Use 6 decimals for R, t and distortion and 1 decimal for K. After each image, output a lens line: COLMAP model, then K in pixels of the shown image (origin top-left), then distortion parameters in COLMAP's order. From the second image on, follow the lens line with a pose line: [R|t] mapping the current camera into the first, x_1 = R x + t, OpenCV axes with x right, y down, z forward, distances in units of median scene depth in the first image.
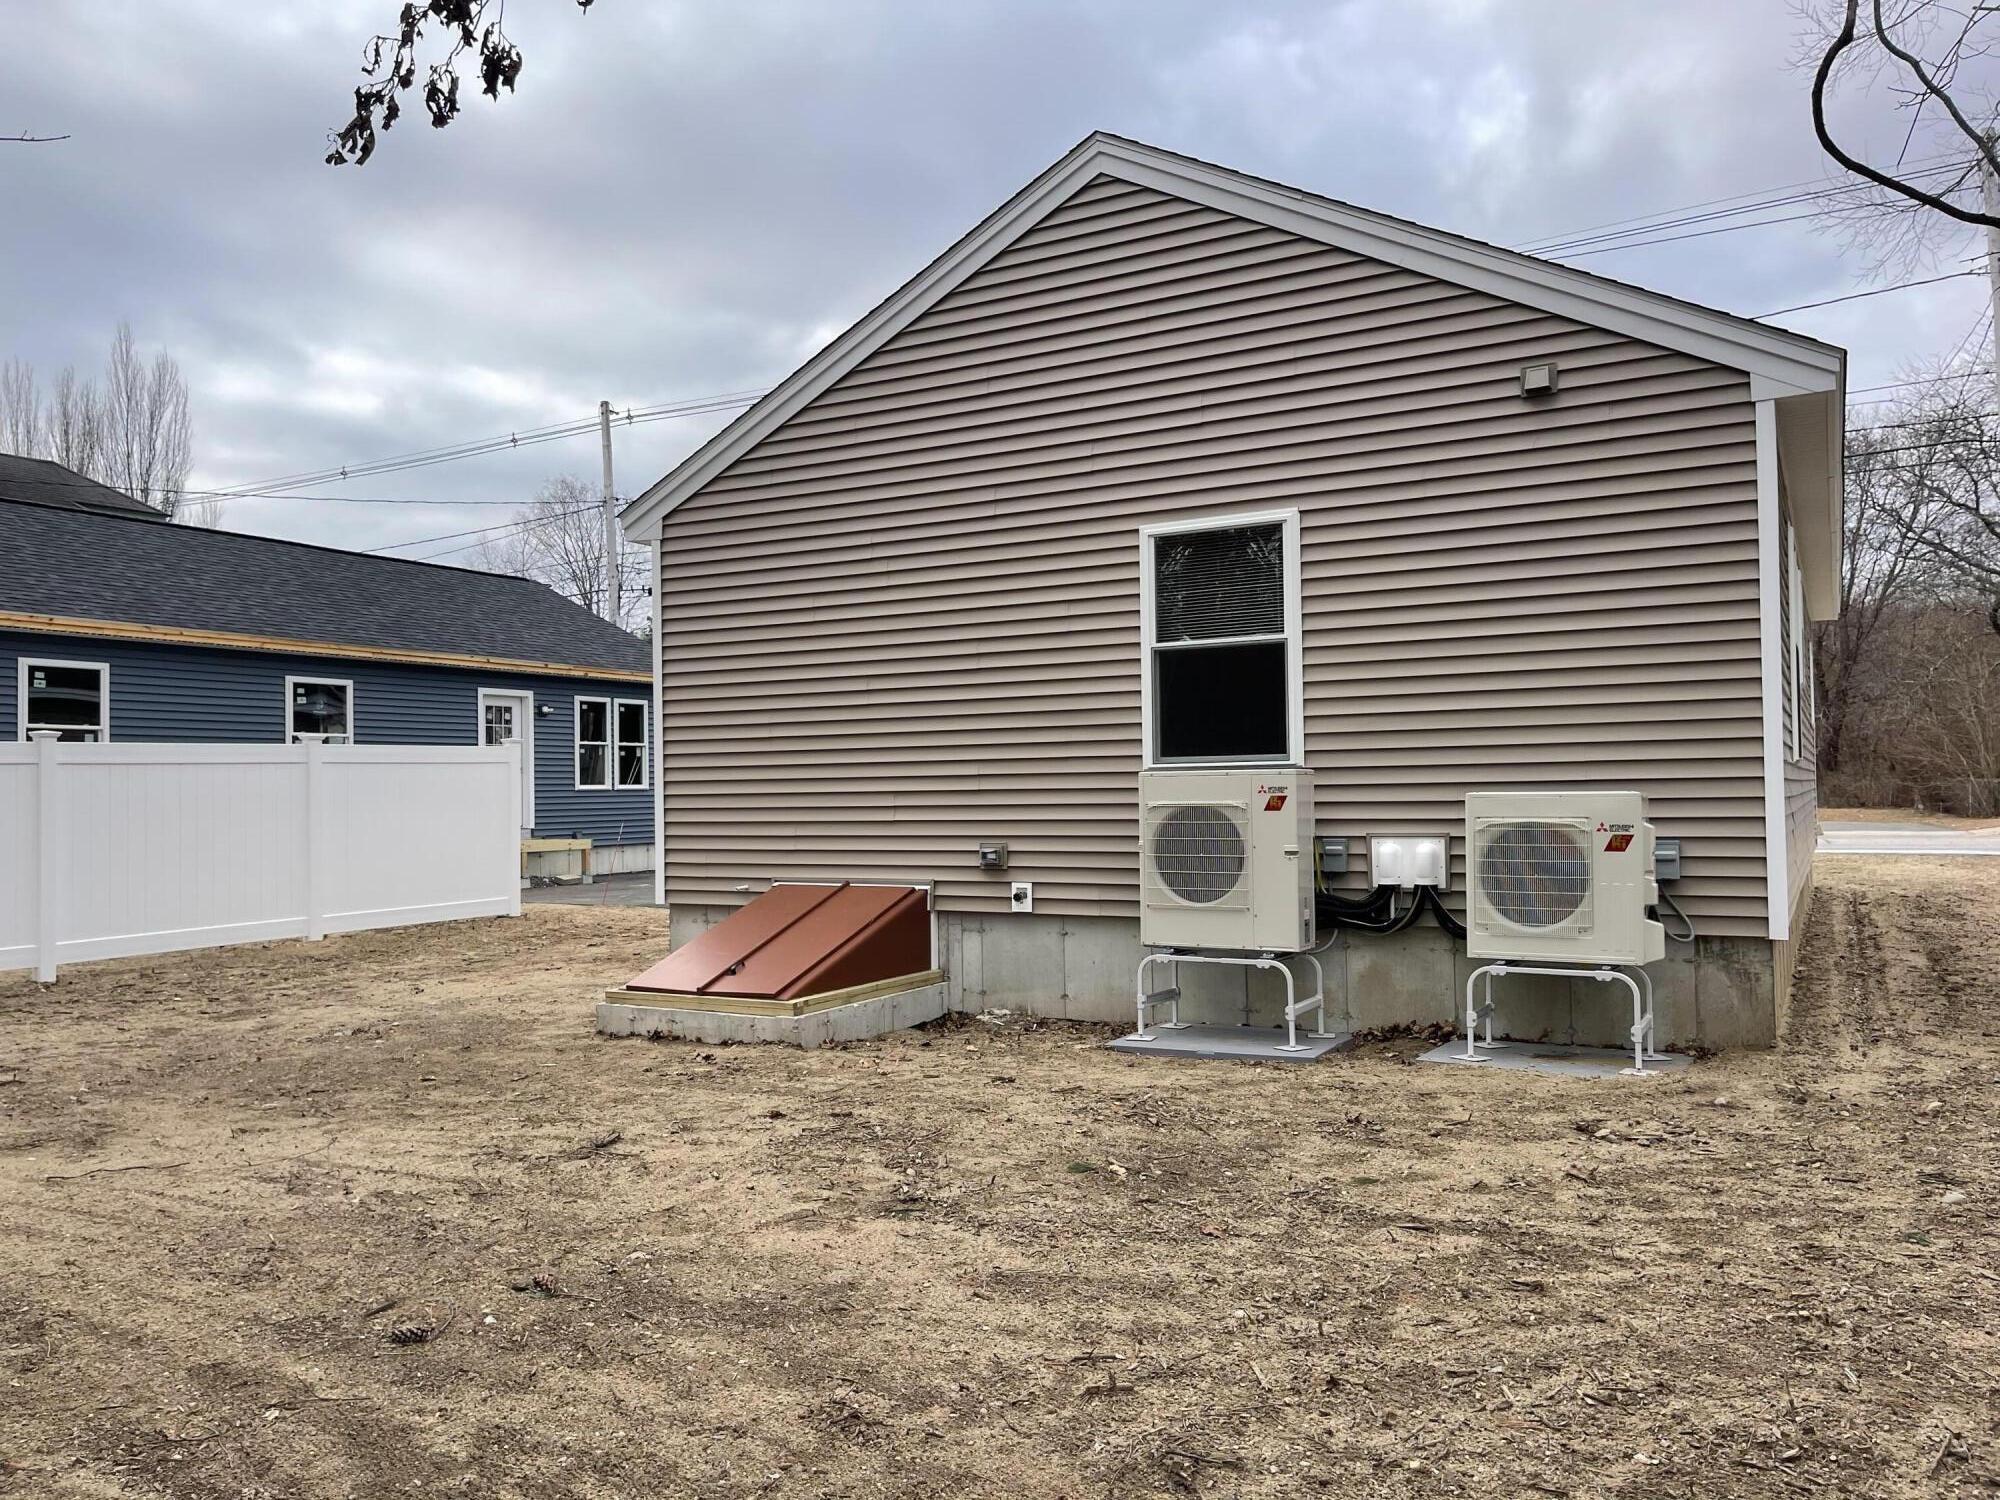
lens RADIAL K [[1512.5, 0, 994.5], [0, 1512.5, 759.6], [0, 0, 1]] dist [0.064778, -0.060387]
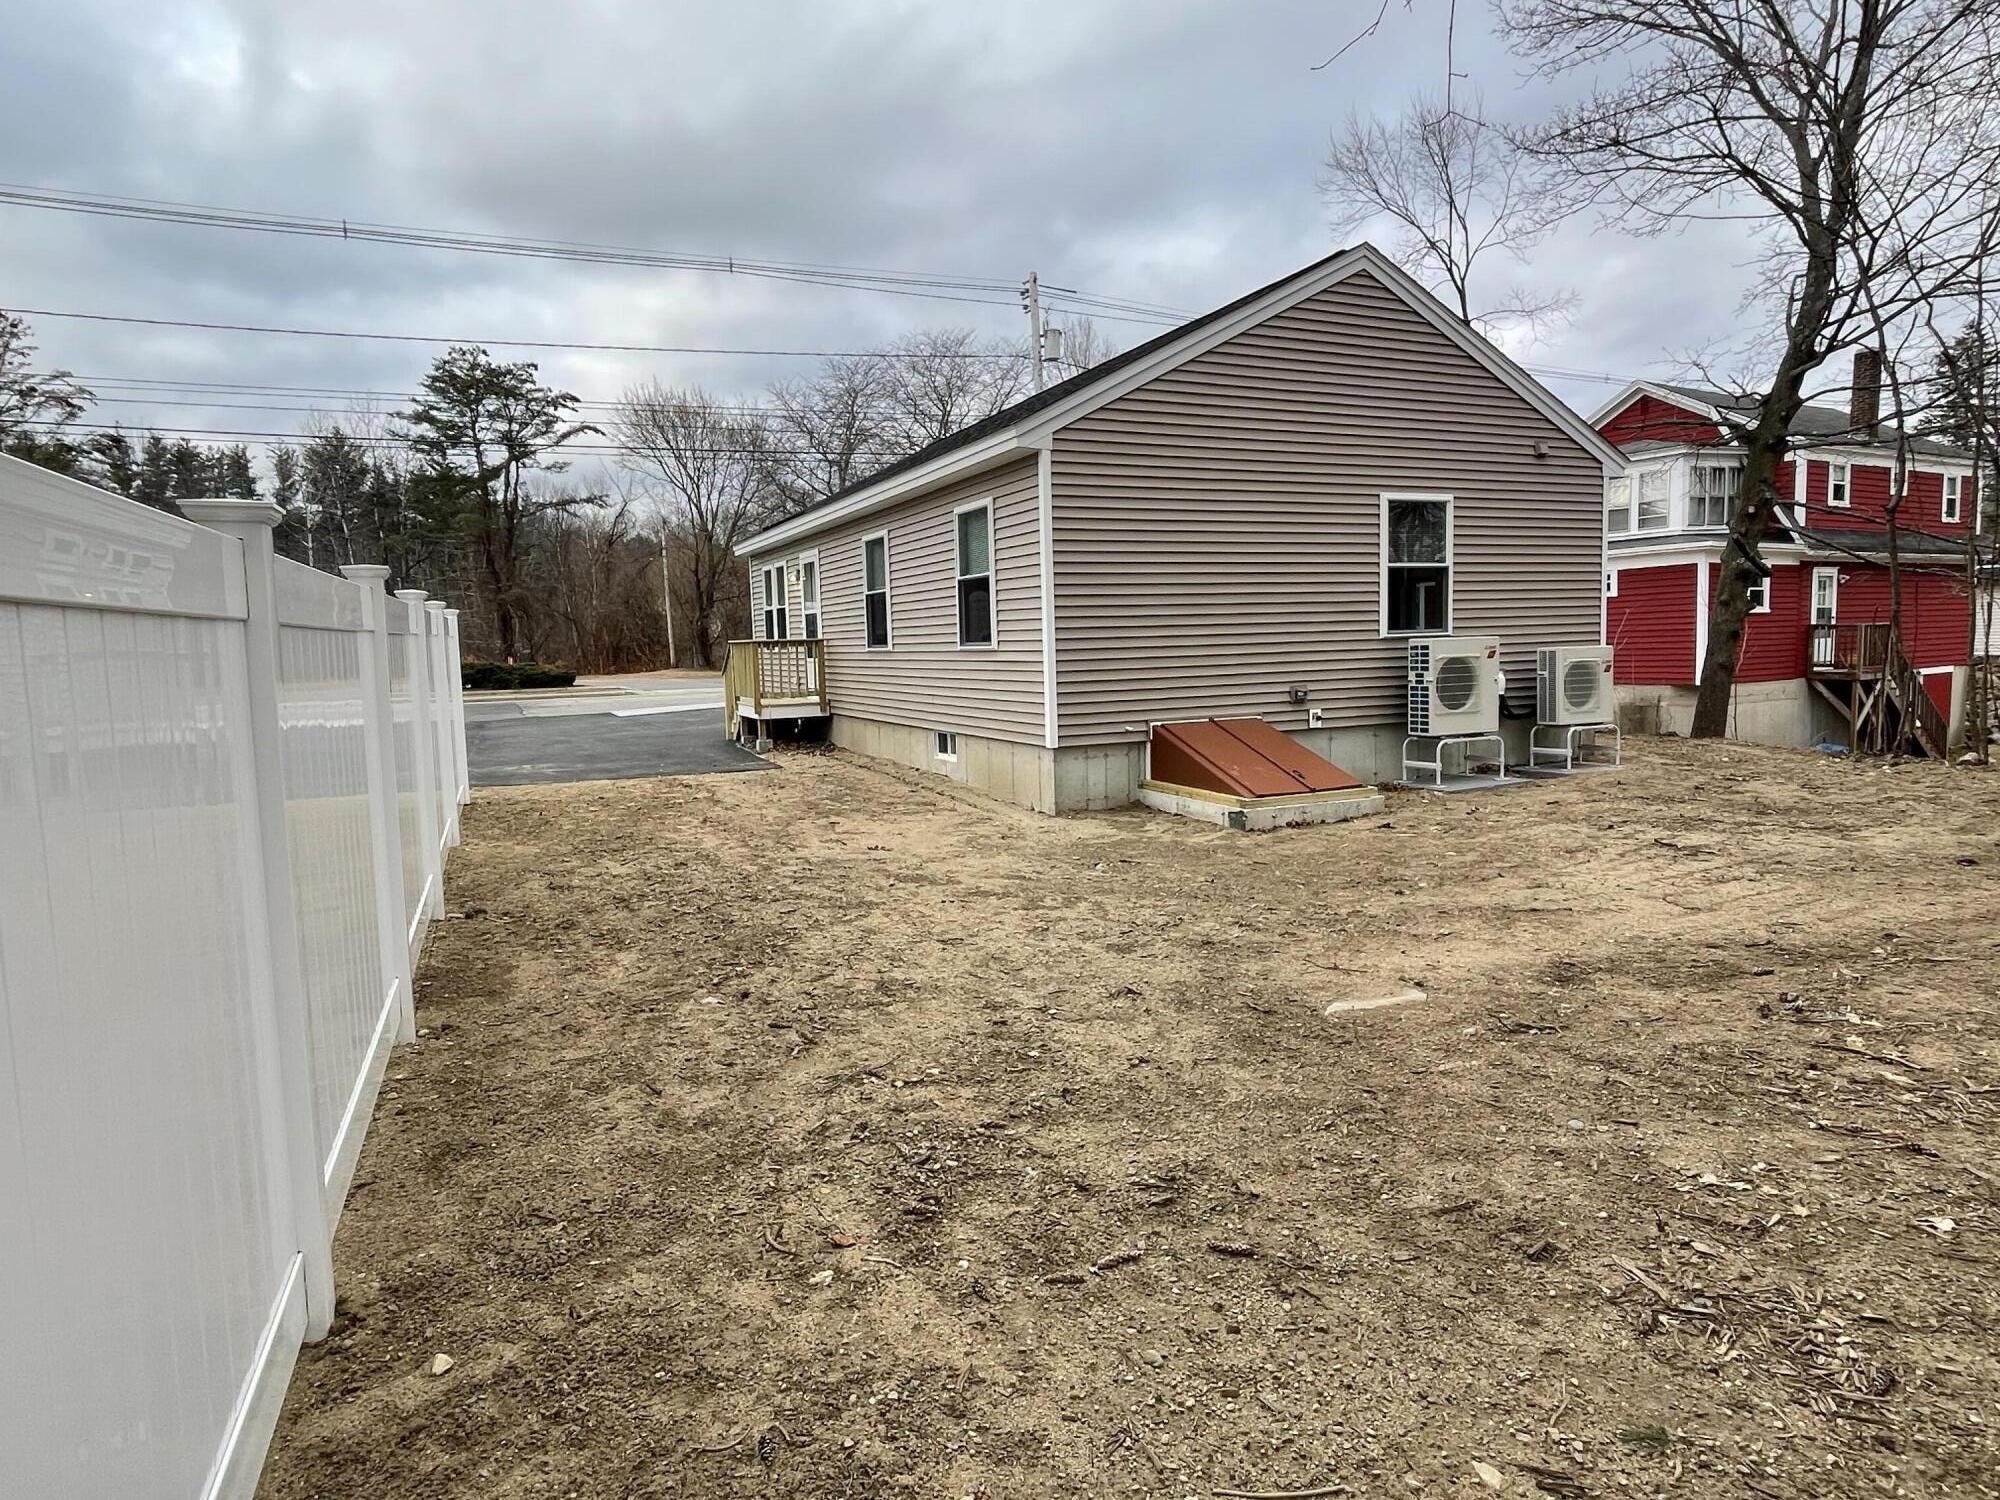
lens RADIAL K [[1150.8, 0, 1009.7], [0, 1150.8, 746.6], [0, 0, 1]] dist [-0.004071, 0.000033]
pose [[0.587617, -0.077405, 0.805428, -1.219011], [0.002834, 0.995605, 0.093614, 0.006561], [-0.809134, -0.052726, 0.585254, 0.576119]]
